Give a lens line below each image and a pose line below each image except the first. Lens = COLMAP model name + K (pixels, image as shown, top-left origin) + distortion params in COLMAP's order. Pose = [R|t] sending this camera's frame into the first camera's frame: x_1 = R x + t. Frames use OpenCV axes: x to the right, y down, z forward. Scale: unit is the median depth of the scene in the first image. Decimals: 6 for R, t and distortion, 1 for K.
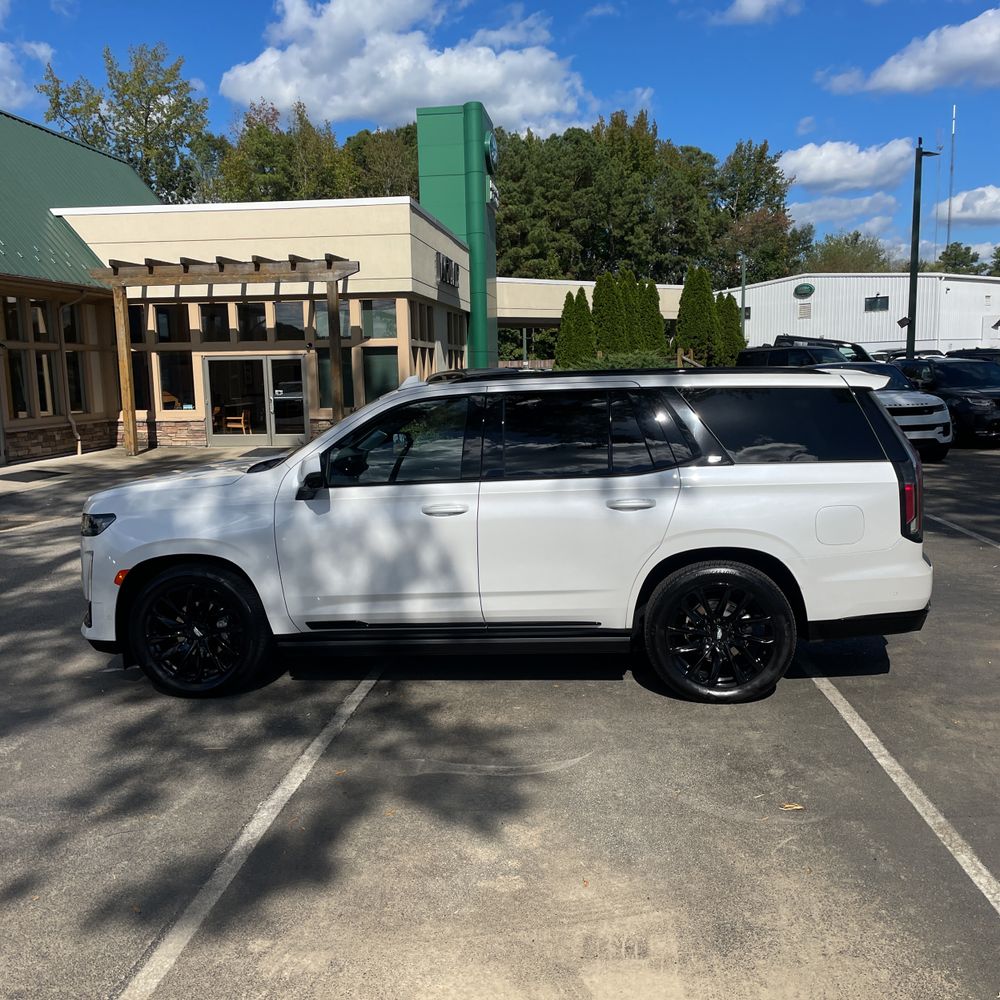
lens RADIAL K [[999.6, 0, 500.9], [0, 999.6, 525.2], [0, 0, 1]] dist [0.025911, 0.022744]
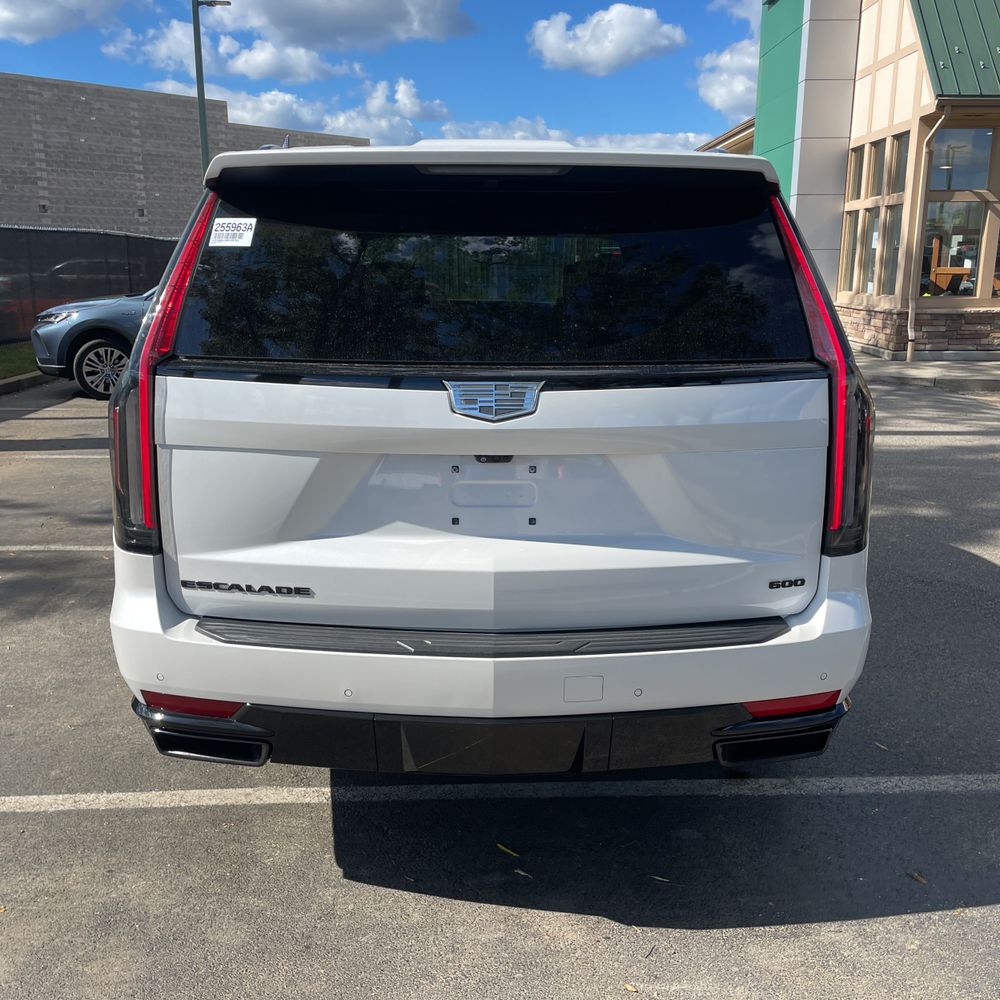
lens RADIAL K [[1017.2, 0, 500.0], [0, 1017.2, 500.0], [0, 0, 1]] dist [0.094385, -0.121183]
pose [[0.125250, 0.246448, -0.961028, 0.775227], [-0.161114, 0.960851, 0.225405, -0.114945], [0.978956, 0.126603, 0.160053, 0.979759]]
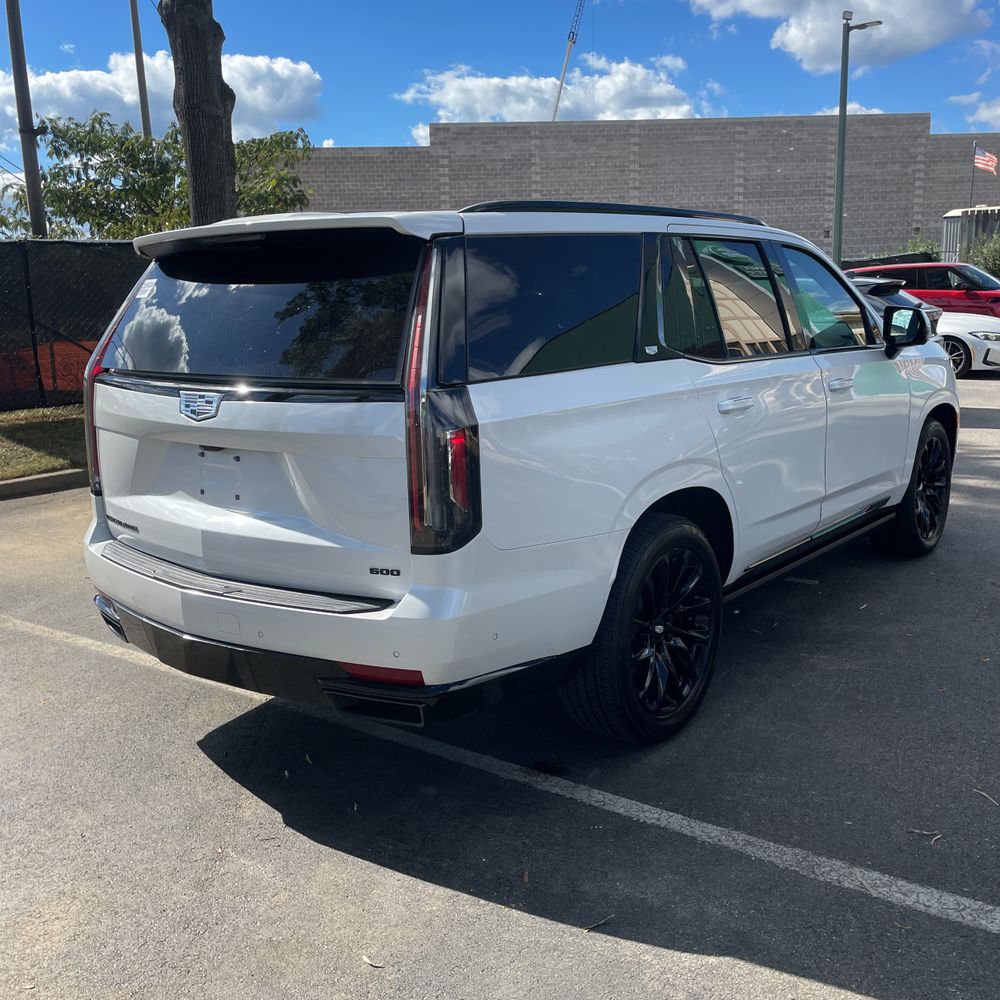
lens RADIAL K [[1017.2, 0, 500.0], [0, 1017.2, 500.0], [0, 0, 1]] dist [0.094385, -0.121183]
pose [[-0.530555, 0.208417, -0.821629, 0.765917], [-0.087985, 0.950525, 0.297928, -0.188215], [0.843072, 0.230358, -0.485968, 1.421797]]
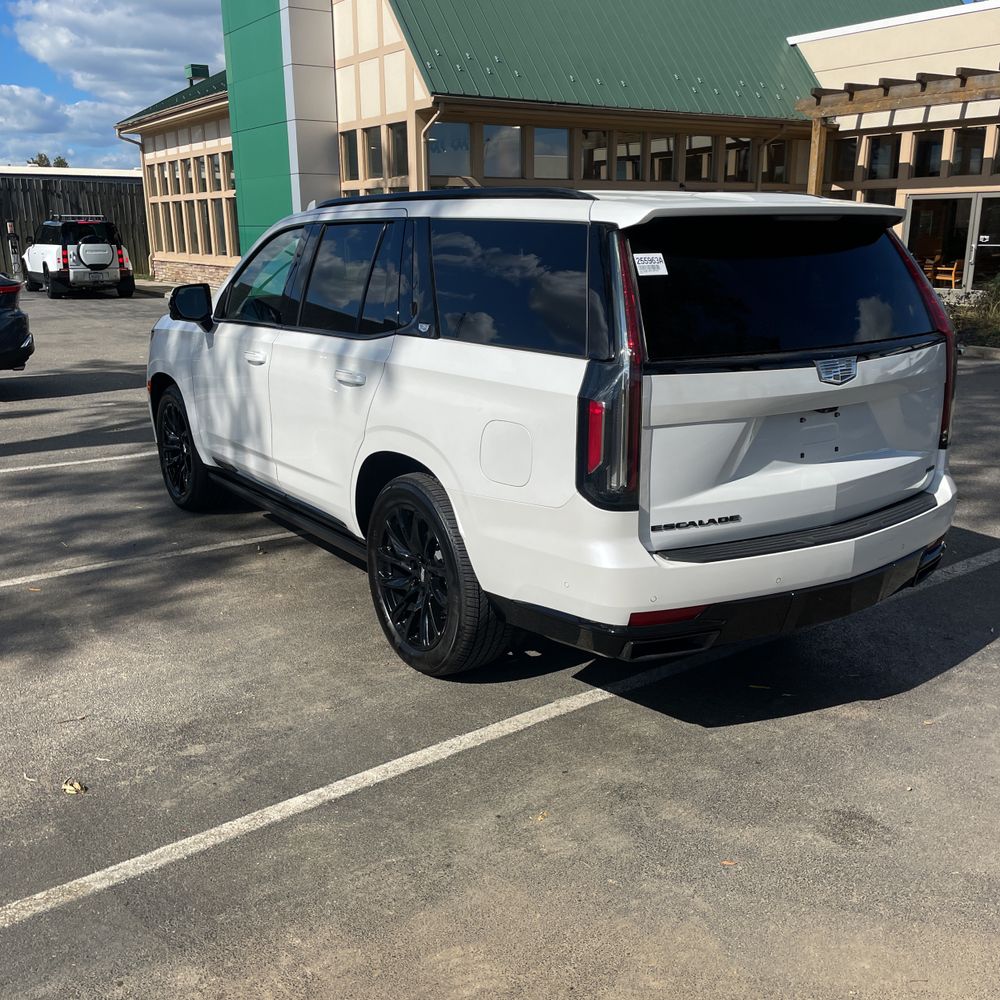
lens RADIAL K [[1017.2, 0, 500.0], [0, 1017.2, 500.0], [0, 0, 1]] dist [0.094385, -0.121183]
pose [[0.650072, 0.213063, -0.729391, 0.718459], [-0.127332, 0.976857, 0.171865, -0.070289], [0.749128, -0.018850, 0.662157, 0.518383]]
